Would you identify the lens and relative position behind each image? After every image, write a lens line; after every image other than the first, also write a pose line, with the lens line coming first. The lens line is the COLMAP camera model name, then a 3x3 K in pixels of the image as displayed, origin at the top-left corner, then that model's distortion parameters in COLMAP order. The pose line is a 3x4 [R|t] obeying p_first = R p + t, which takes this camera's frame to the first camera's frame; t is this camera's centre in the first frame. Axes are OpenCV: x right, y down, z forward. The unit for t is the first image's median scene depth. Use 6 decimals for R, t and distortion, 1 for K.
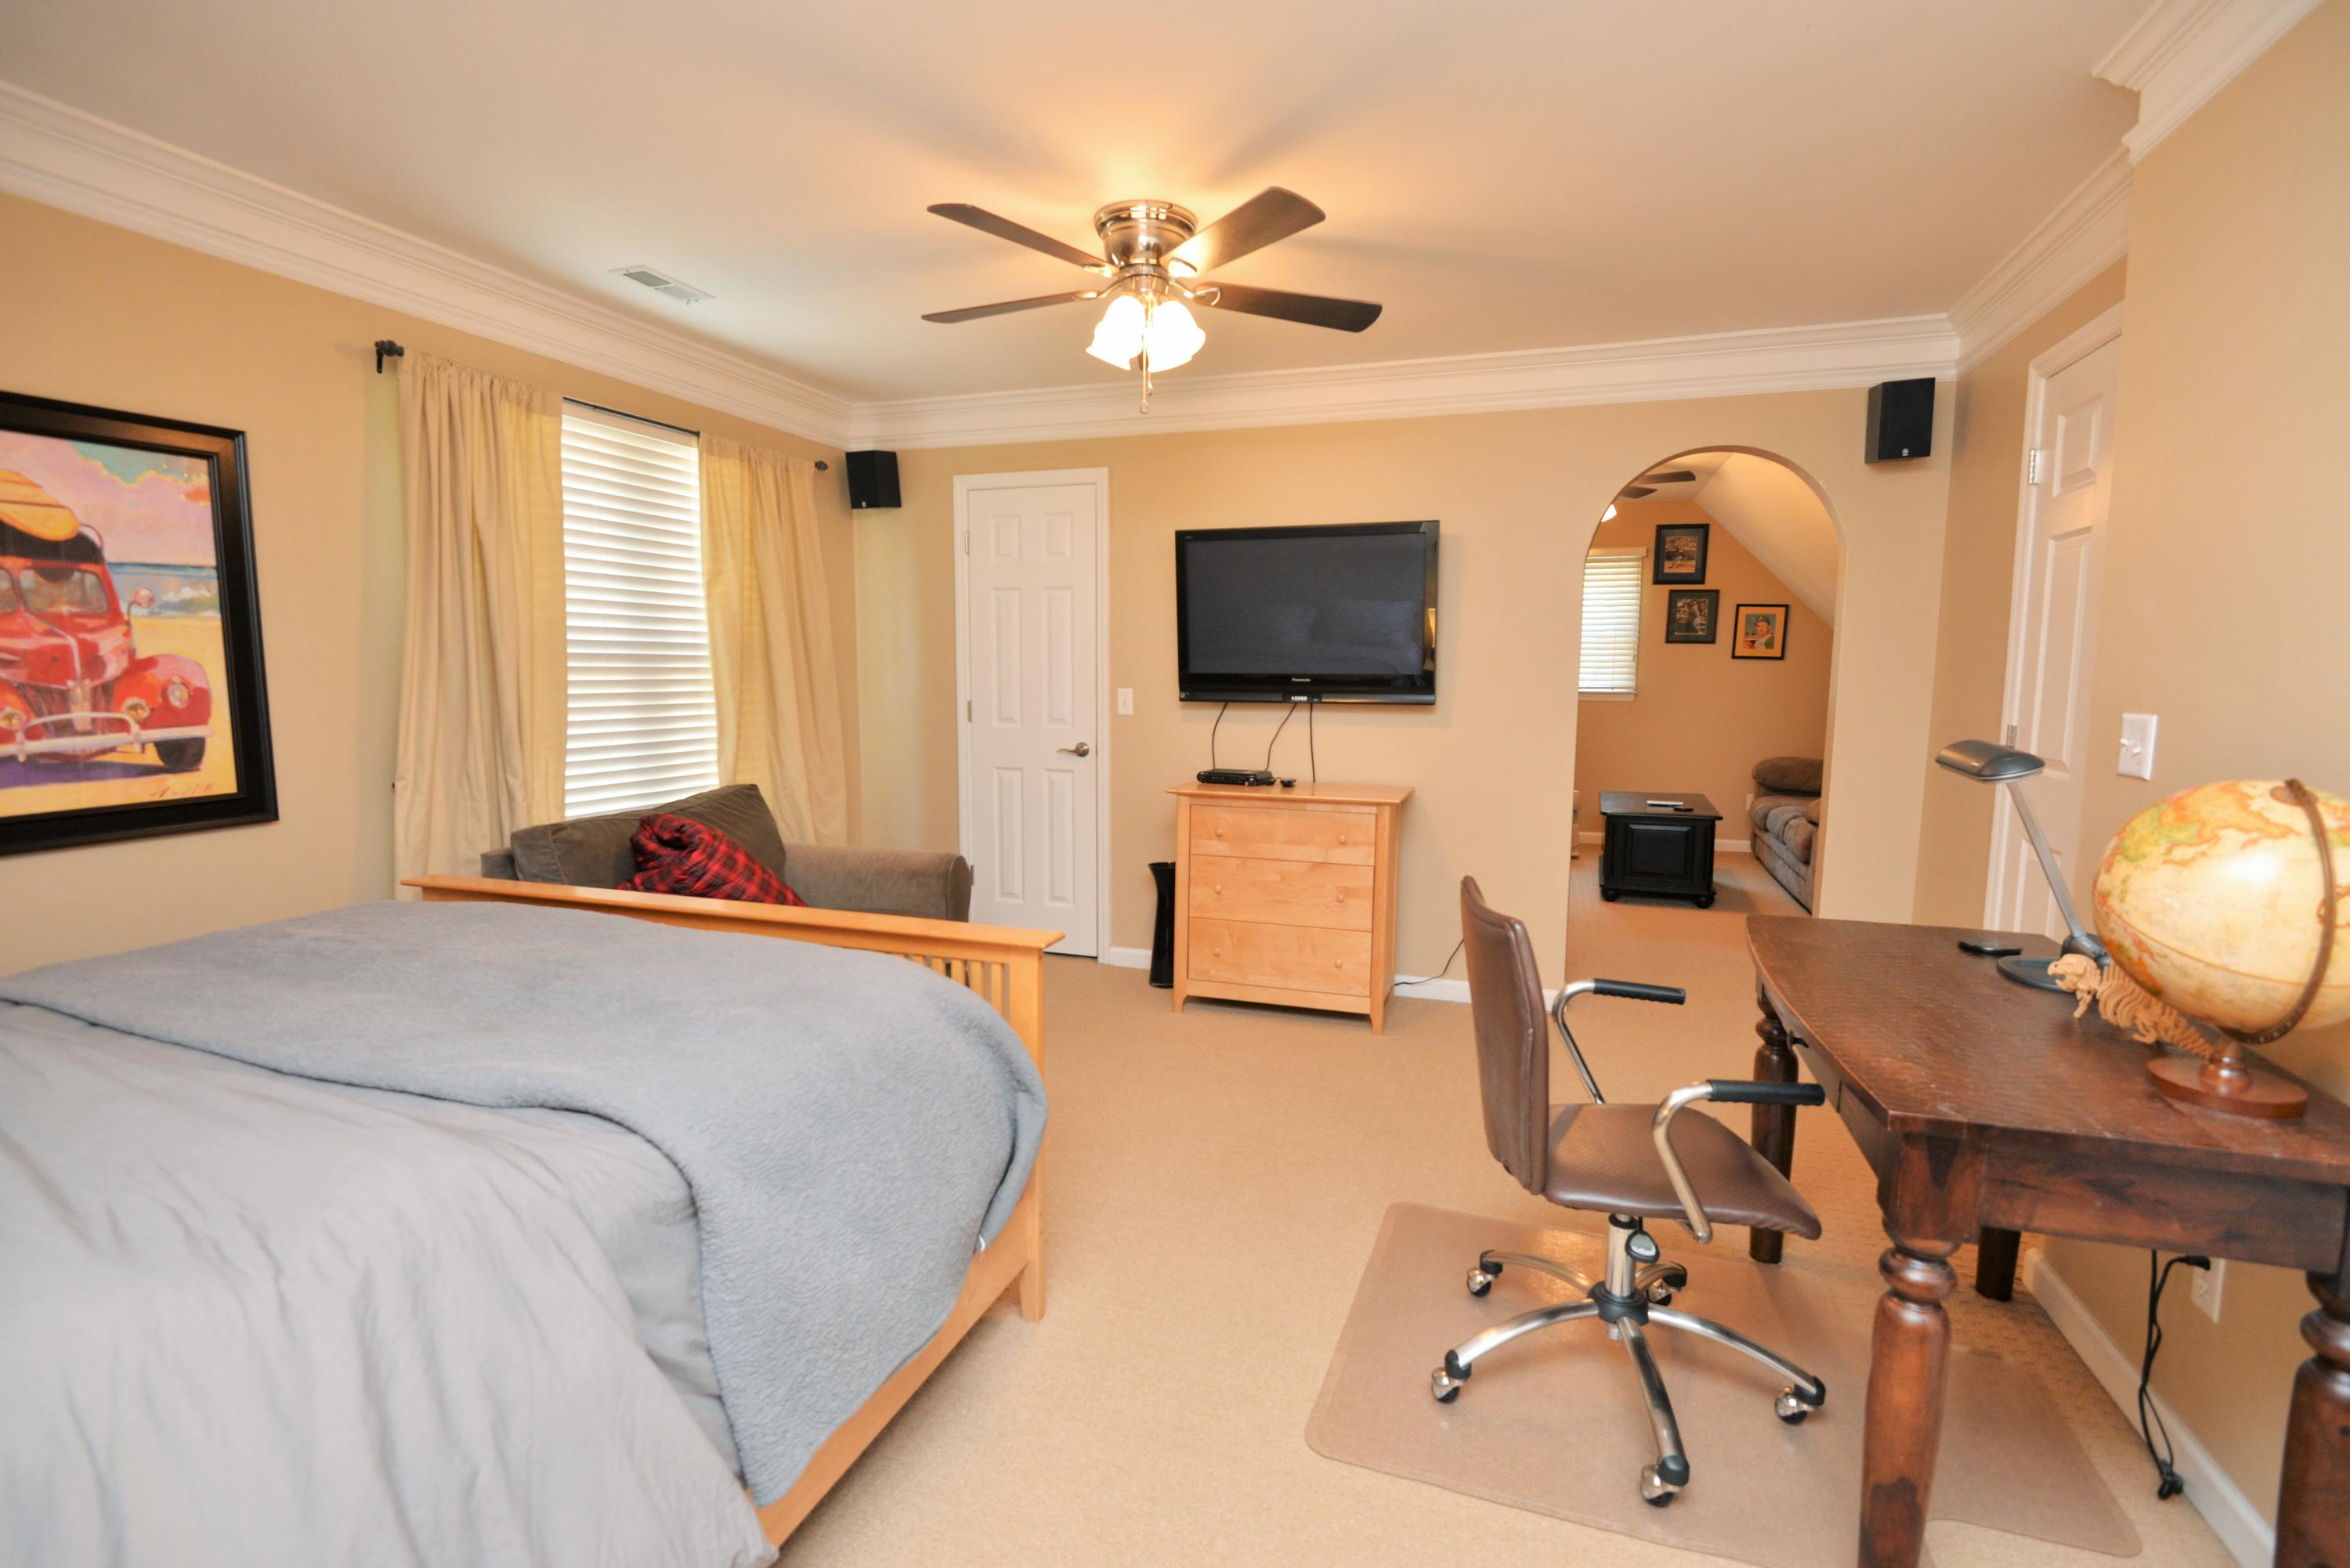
lens RADIAL K [[1073.0, 0, 1187.3], [0, 1073.0, 785.9], [0, 0, 1]] dist [-0.008821, -0.005210]
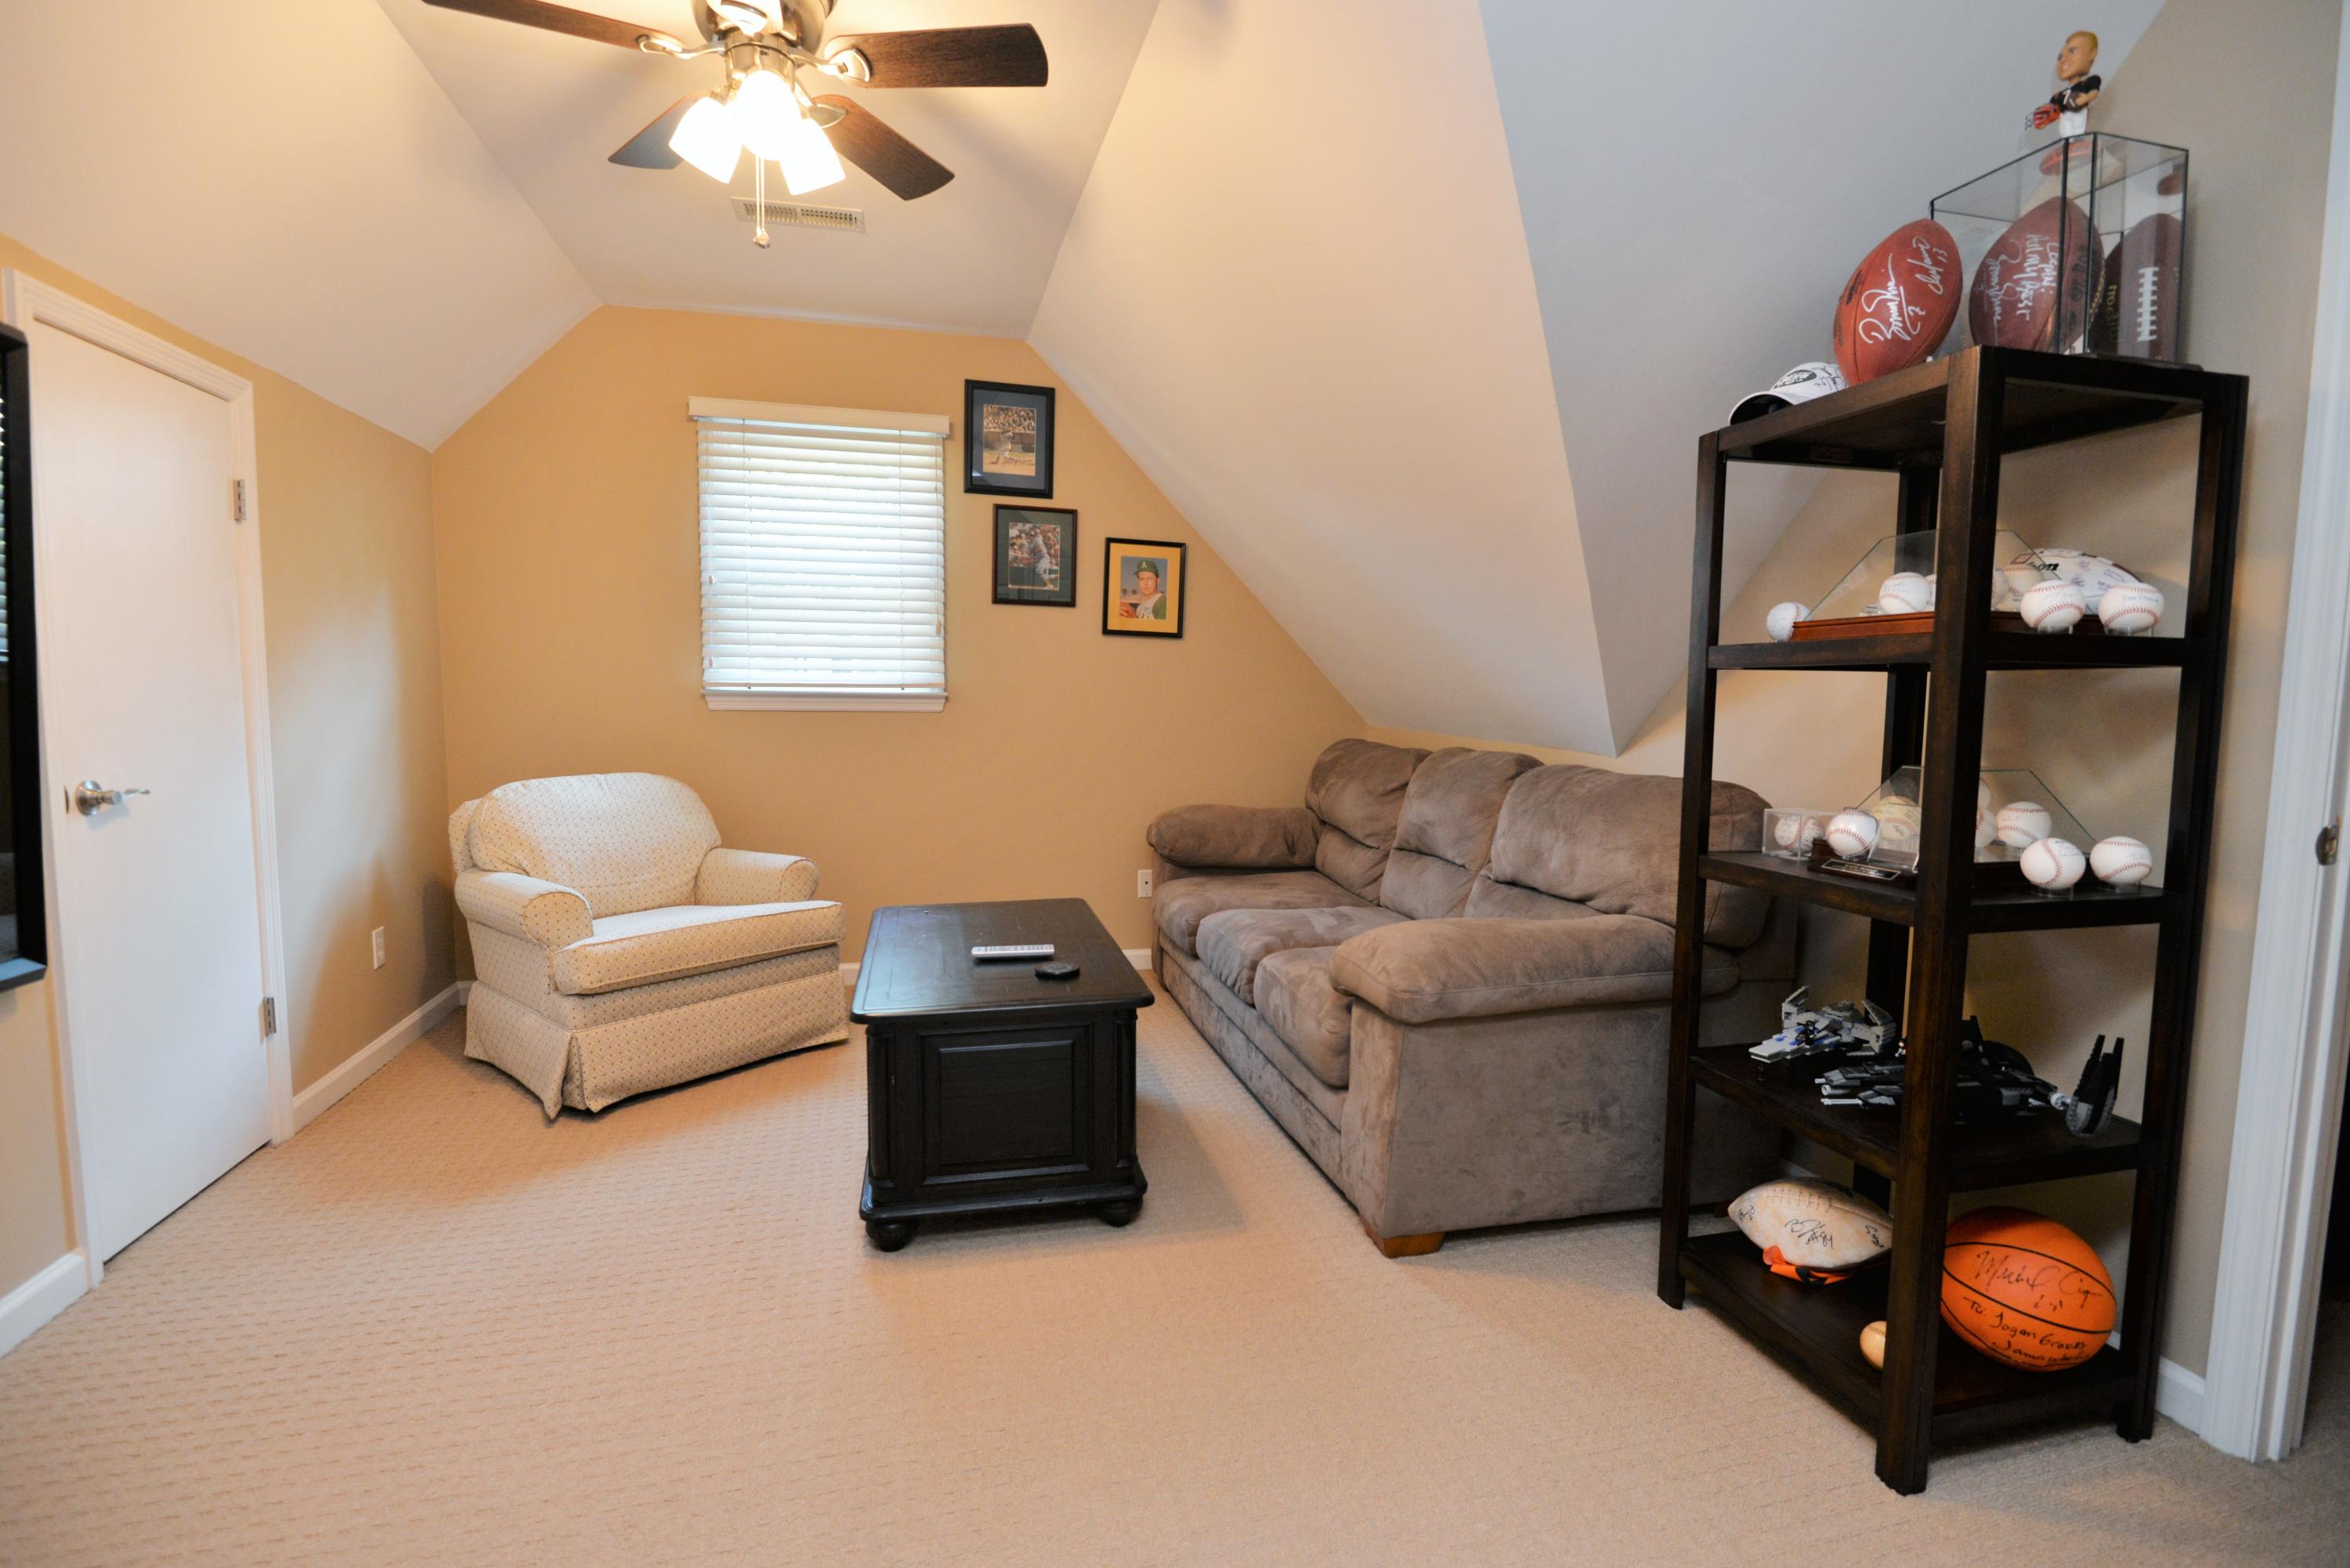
lens RADIAL K [[1073.0, 0, 1173.4], [0, 1073.0, 783.8], [0, 0, 1]] dist [-0.008821, -0.005210]
pose [[0.836057, -0.042544, 0.546990, 0.226509], [0.056641, 0.998355, -0.008923, -0.032995], [-0.545711, 0.038442, 0.837091, 0.508263]]
